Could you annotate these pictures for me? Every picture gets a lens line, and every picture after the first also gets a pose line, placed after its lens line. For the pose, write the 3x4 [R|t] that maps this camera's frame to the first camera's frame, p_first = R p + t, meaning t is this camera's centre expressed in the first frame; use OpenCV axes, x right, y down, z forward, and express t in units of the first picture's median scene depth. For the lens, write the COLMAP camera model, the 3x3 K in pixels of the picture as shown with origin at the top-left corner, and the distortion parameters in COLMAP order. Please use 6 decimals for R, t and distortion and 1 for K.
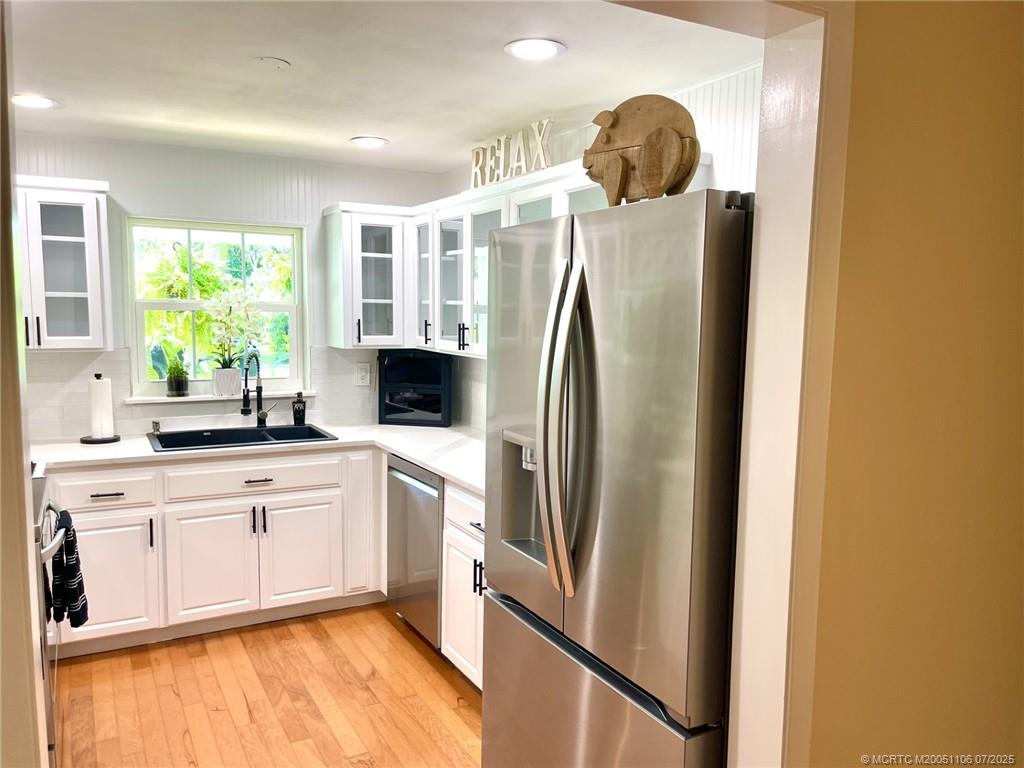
lens RADIAL K [[769.6, 0, 510.3], [0, 769.6, 386.7], [0, 0, 1]] dist [0.054570, -0.062157]
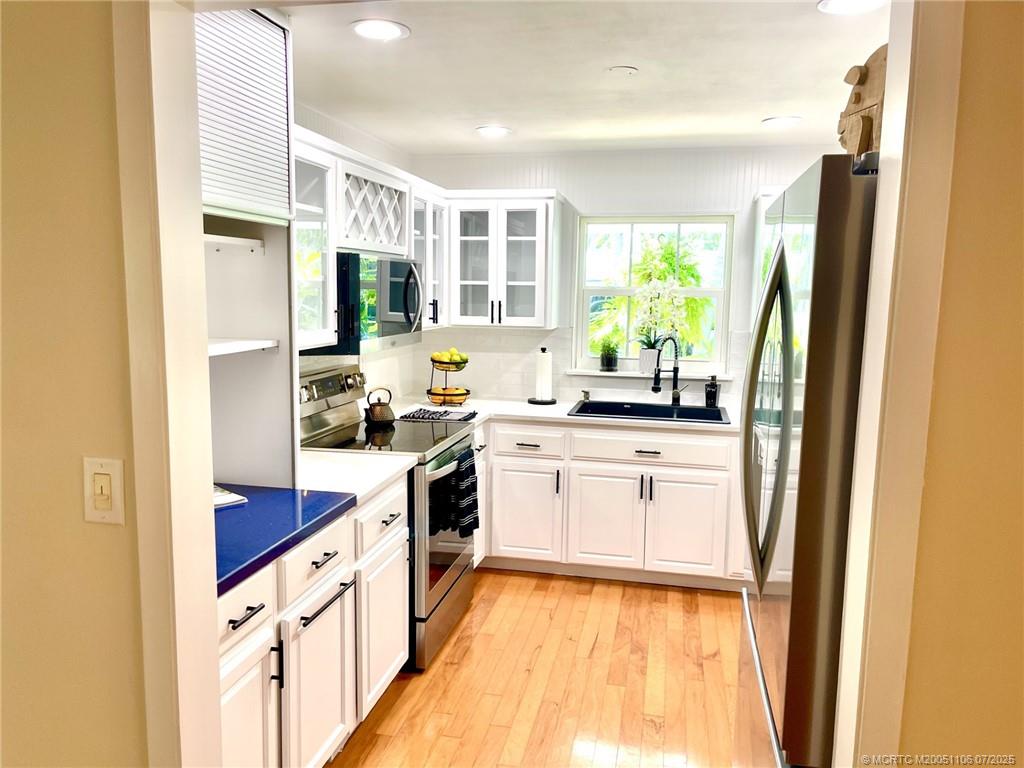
lens RADIAL K [[769.6, 0, 506.2], [0, 769.6, 385.3], [0, 0, 1]] dist [0.054570, -0.062157]
pose [[0.757099, 0.079697, -0.648421, 0.228200], [-0.069986, 0.996714, 0.040789, -0.003117], [0.649541, 0.014499, 0.760188, 0.043886]]
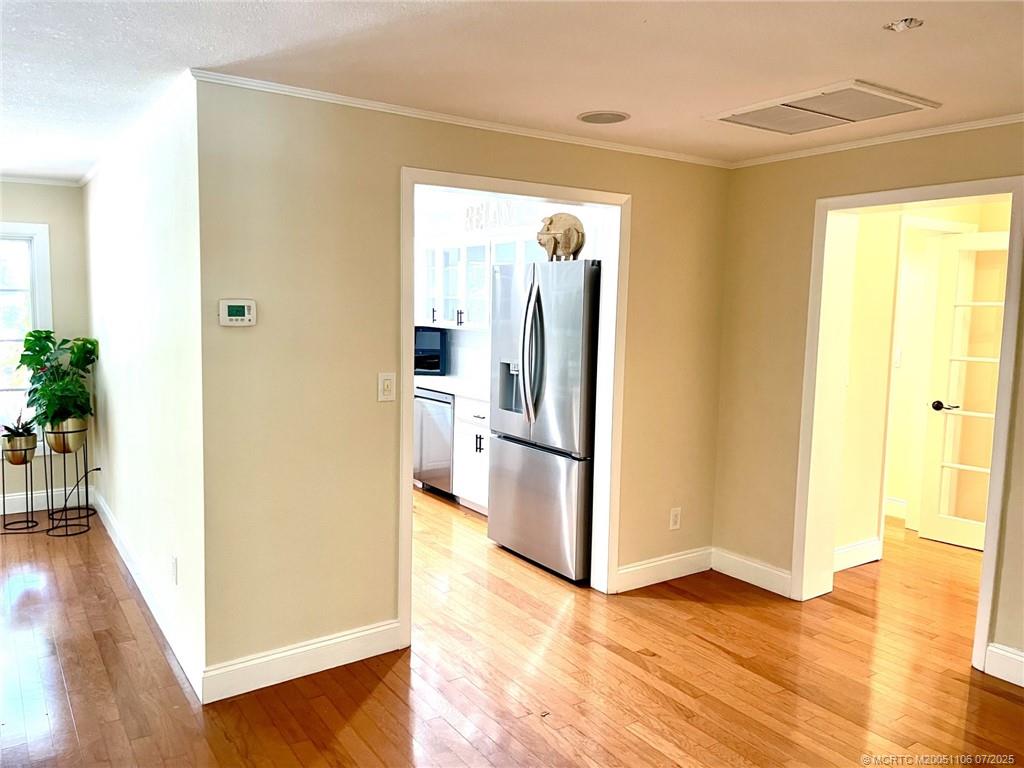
lens RADIAL K [[769.6, 0, 515.7], [0, 769.6, 384.9], [0, 0, 1]] dist [0.054570, -0.062157]
pose [[0.994699, -0.008147, 0.102505, -0.114788], [0.007317, 0.999937, 0.008479, 0.070001], [-0.102567, -0.007684, 0.994696, -0.707476]]
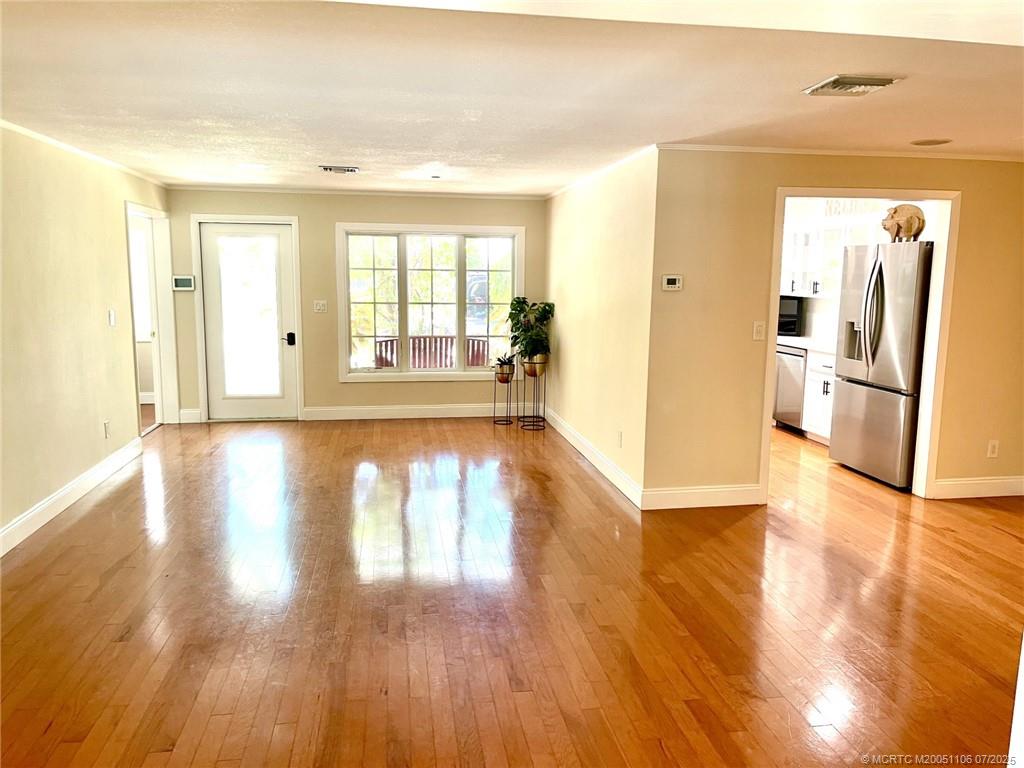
lens RADIAL K [[769.6, 0, 512.2], [0, 769.6, 378.3], [0, 0, 1]] dist [0.054570, -0.062157]
pose [[0.941011, 0.039979, -0.336007, -0.119739], [-0.029354, 0.998897, 0.036644, 0.126144], [0.337102, -0.024619, 0.941146, -1.256740]]
